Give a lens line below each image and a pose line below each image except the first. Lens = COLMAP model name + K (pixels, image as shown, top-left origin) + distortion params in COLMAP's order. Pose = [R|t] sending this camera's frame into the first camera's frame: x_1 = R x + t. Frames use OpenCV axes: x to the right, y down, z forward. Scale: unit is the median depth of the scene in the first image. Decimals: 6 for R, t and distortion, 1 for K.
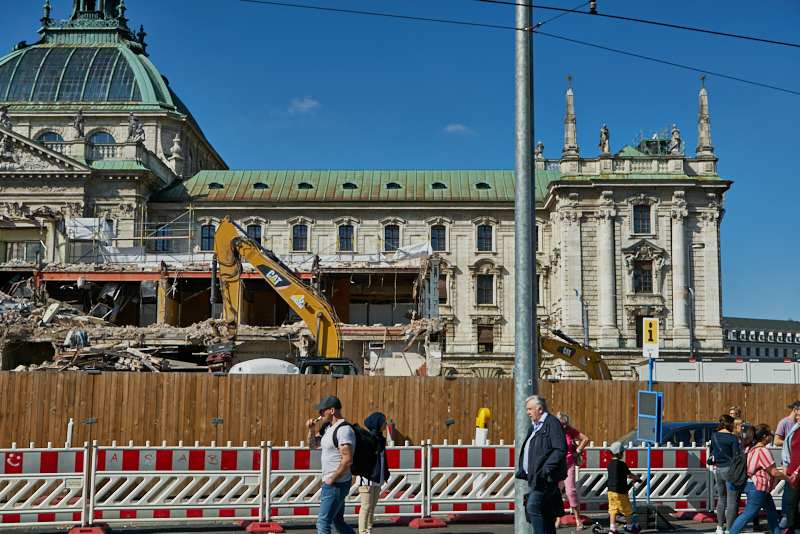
lens RADIAL K [[1142.6, 0, 391.3], [0, 1142.6, 256.8], [0, 0, 1]] dist [0.022714, 0.095557]
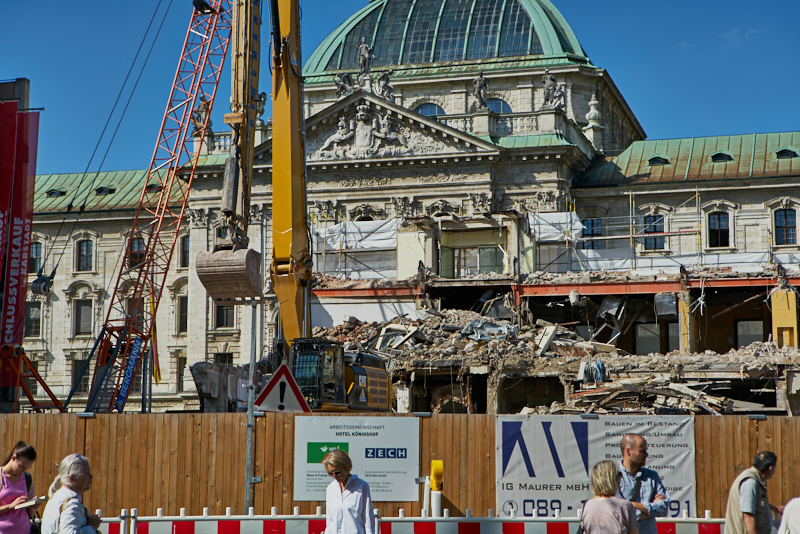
lens RADIAL K [[1551.1, 0, 395.2], [0, 1551.1, 257.3], [0, 0, 1]] dist [0.229163, -0.095142]
pose [[0.968496, -0.037047, -0.246258, -0.091017], [0.037297, 0.999298, -0.003649, -0.003540], [0.246221, -0.005651, 0.969197, -0.022538]]
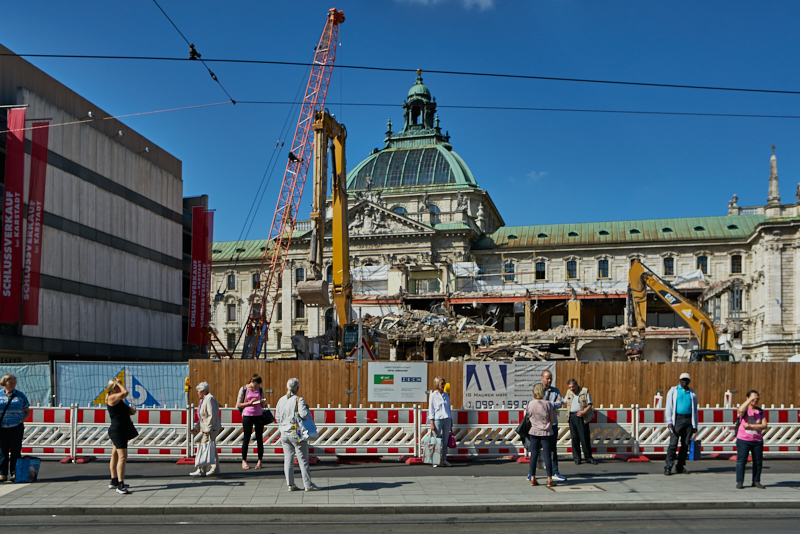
lens RADIAL K [[757.2, 0, 403.6], [0, 757.2, 386.5], [0, 0, 1]] dist [-0.026686, 0.025538]
pose [[0.976619, -0.005112, -0.214915, -0.100792], [0.034327, 0.990598, 0.132428, -0.004621], [0.212218, -0.136709, 0.967613, -0.028517]]
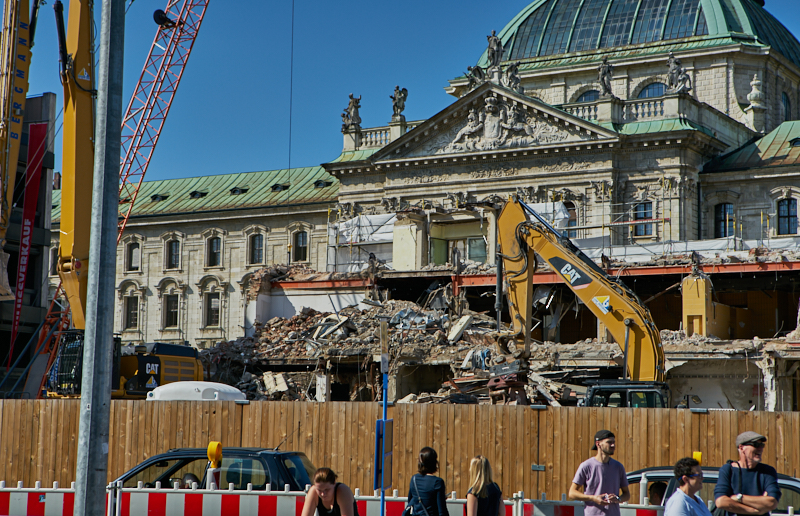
lens RADIAL K [[1567.0, 0, 390.6], [0, 1567.0, 247.6], [0, 0, 1]] dist [0.211114, -0.074261]
pose [[0.872684, -0.051011, -0.485614, 0.125613], [0.051118, 0.998608, -0.013034, 0.003729], [0.485602, -0.013449, 0.874076, 0.022247]]
